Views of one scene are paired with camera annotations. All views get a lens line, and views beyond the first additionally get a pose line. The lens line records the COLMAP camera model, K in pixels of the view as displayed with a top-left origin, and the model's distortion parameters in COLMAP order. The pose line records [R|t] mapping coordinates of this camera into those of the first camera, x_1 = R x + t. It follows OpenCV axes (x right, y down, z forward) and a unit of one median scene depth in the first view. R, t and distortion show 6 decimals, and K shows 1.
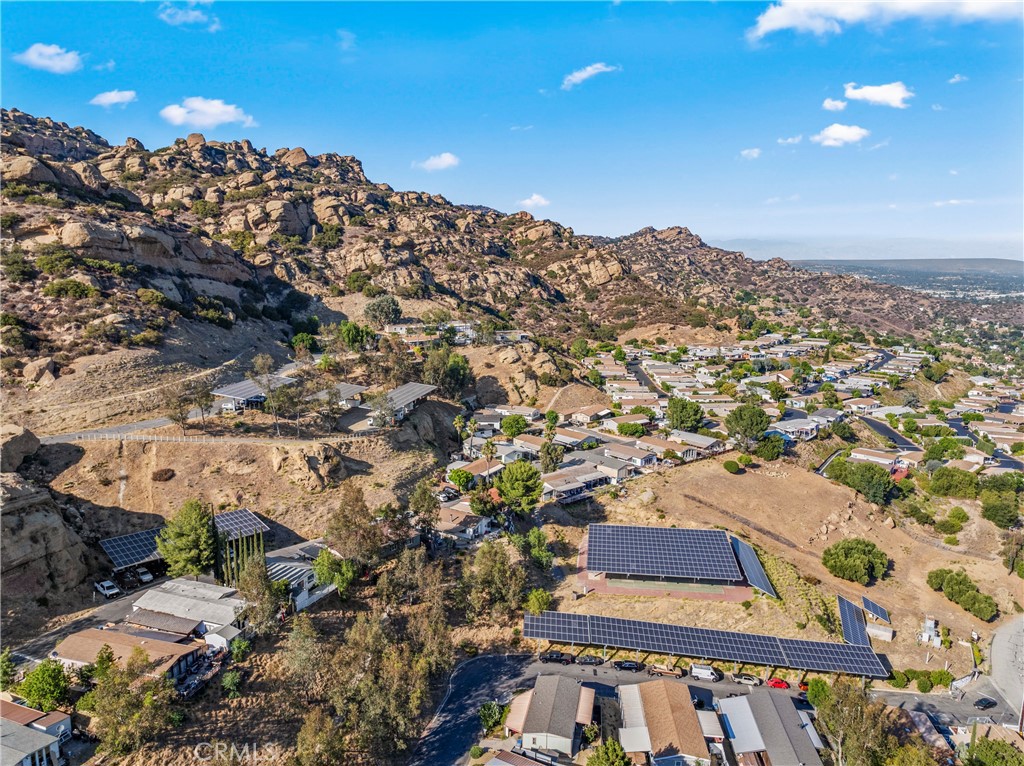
lens RADIAL K [[714.7, 0, 512.0], [0, 714.7, 383.0], [0, 0, 1]] dist [-0.034350, 0.003180]
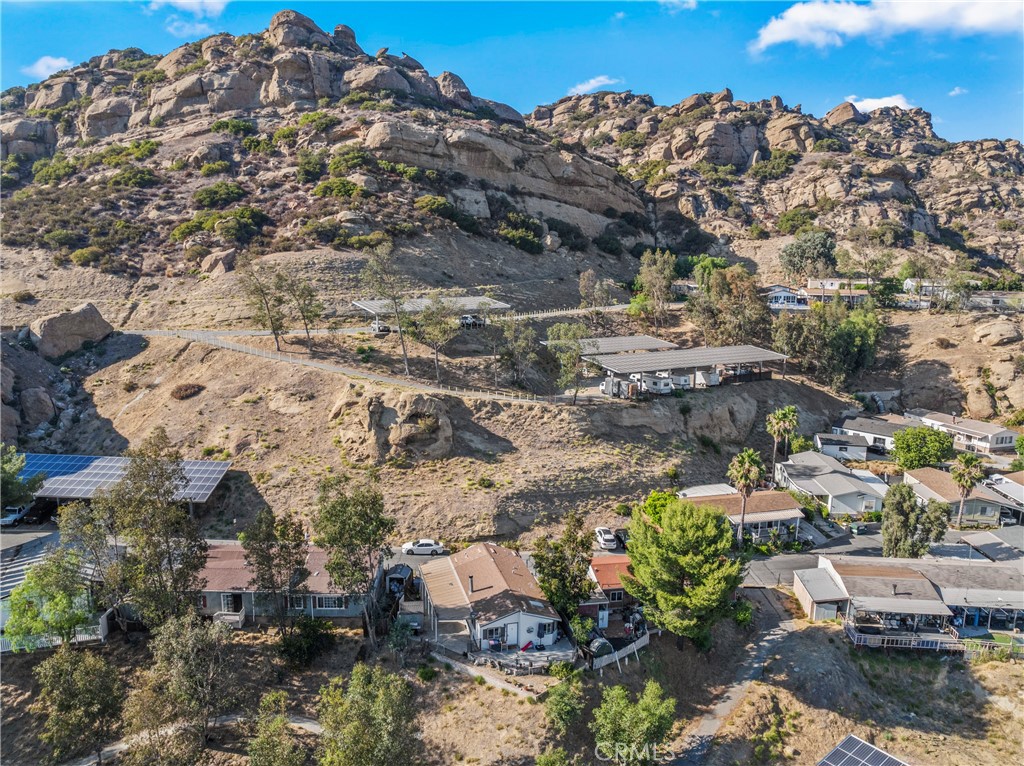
lens RADIAL K [[714.7, 0, 512.0], [0, 714.7, 383.0], [0, 0, 1]] dist [-0.034350, 0.003180]
pose [[0.705885, 0.127698, -0.696721, 0.098036], [-0.130875, 0.990193, 0.048890, 0.019428], [0.696131, 0.056672, 0.715674, 0.312514]]
